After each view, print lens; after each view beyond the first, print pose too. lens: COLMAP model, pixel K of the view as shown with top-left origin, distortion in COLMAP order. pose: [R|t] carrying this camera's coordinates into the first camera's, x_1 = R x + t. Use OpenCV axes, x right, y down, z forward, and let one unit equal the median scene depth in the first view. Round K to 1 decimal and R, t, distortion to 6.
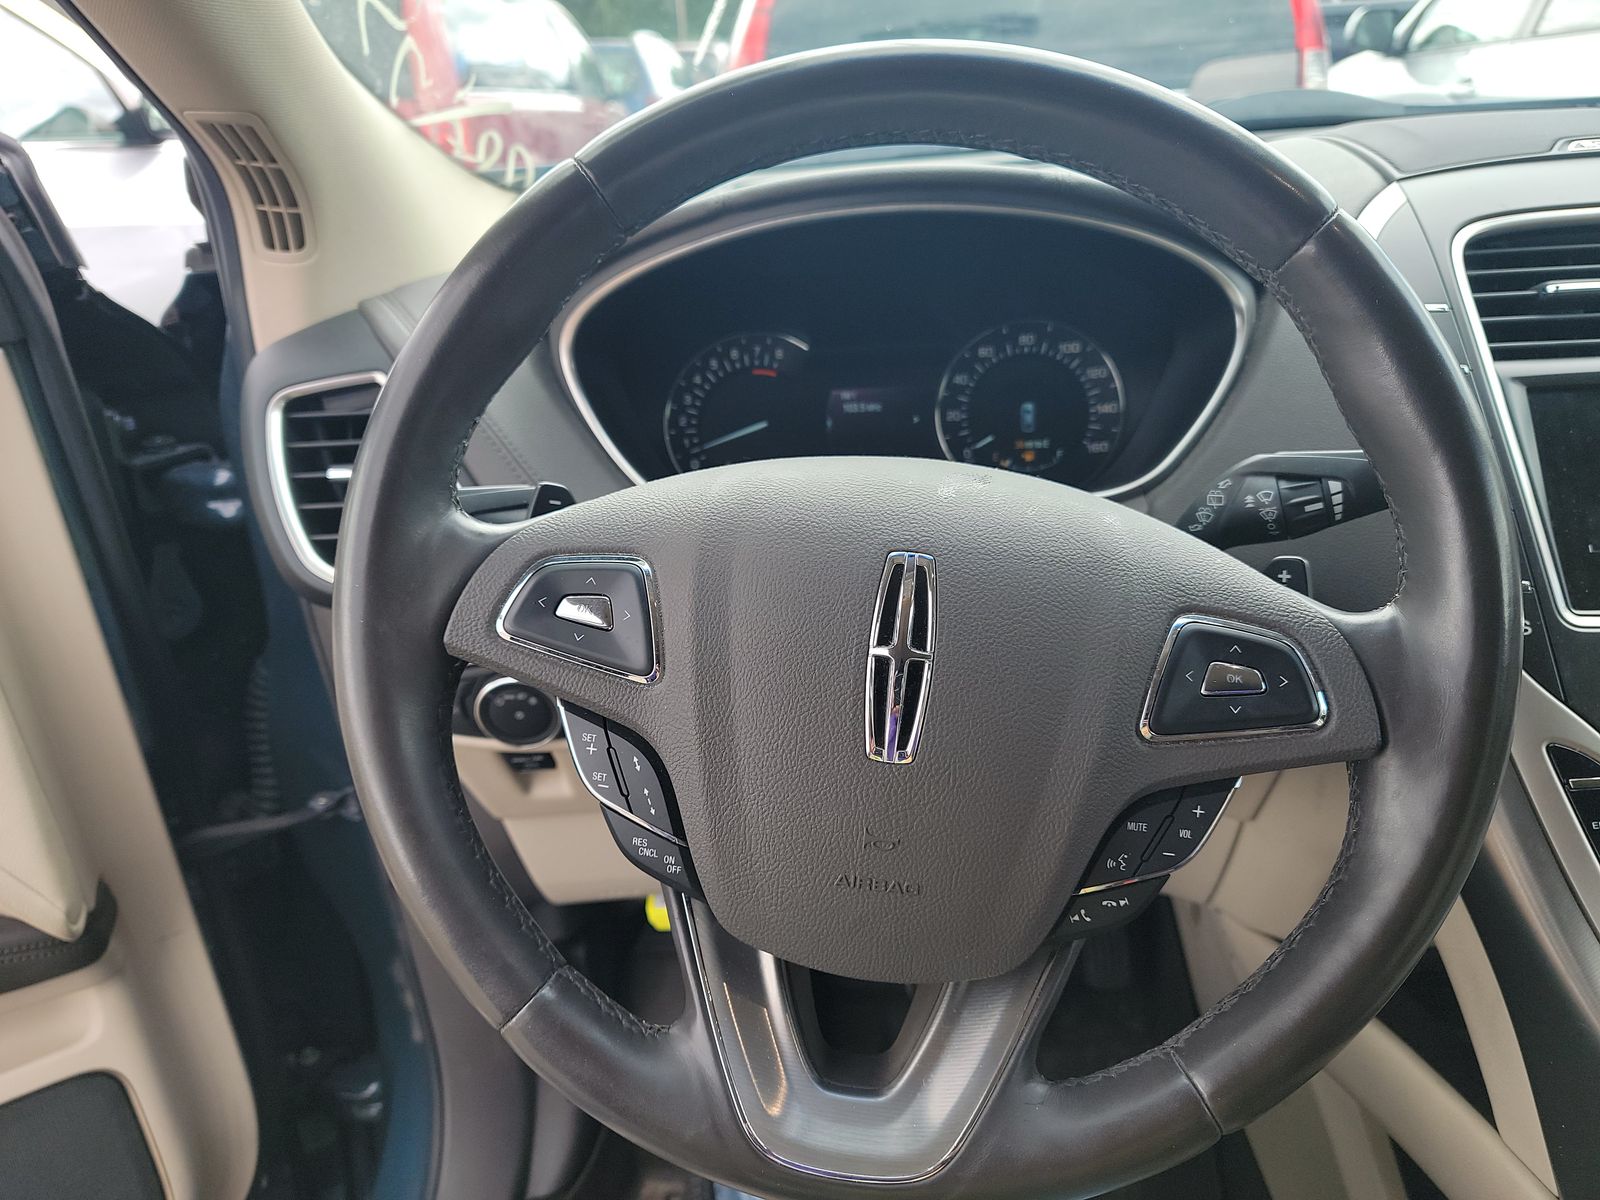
lens RADIAL K [[1121.8, 0, 813.6], [0, 1121.8, 632.1], [0, 0, 1]] dist [0.050829, -0.002765]
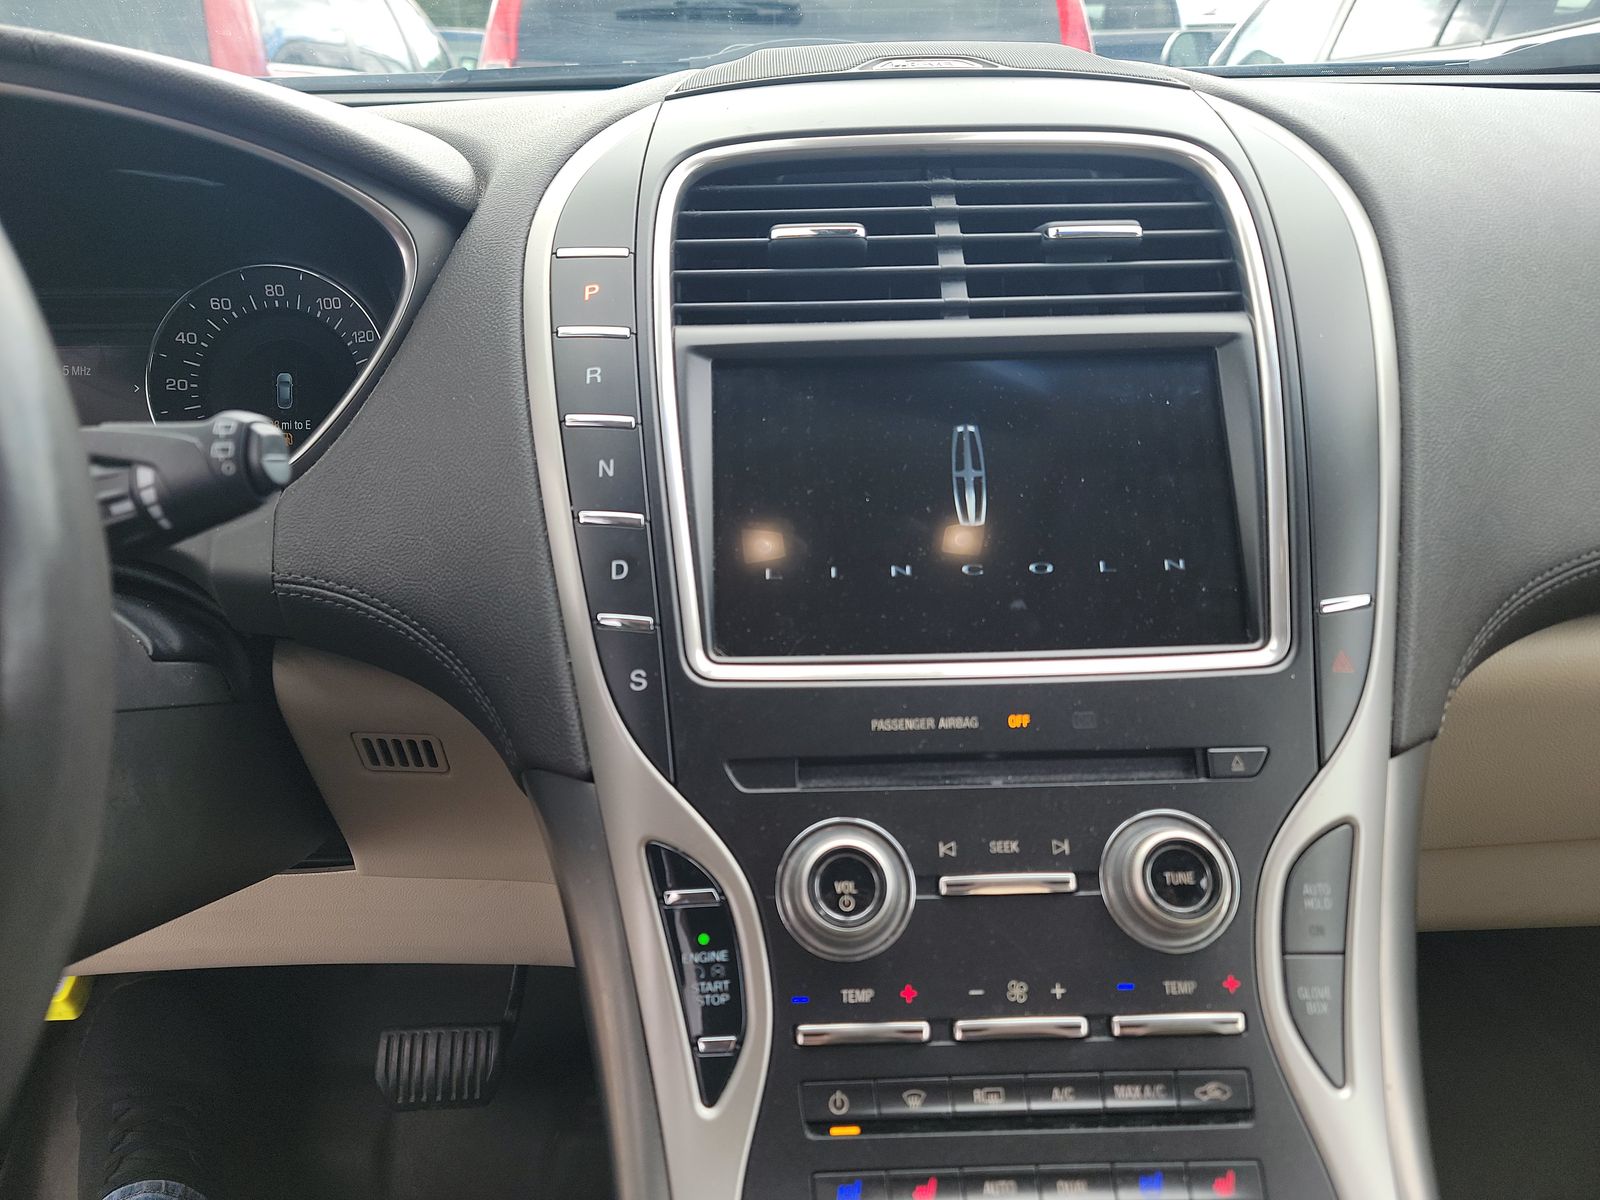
lens RADIAL K [[1121.8, 0, 804.5], [0, 1121.8, 600.0], [0, 0, 1]] dist [0.050829, -0.002765]
pose [[0.997236, 0.009045, 0.073742, 0.494771], [-0.006782, 0.999500, -0.030882, -0.024712], [-0.073984, 0.030296, 0.996799, 0.198310]]
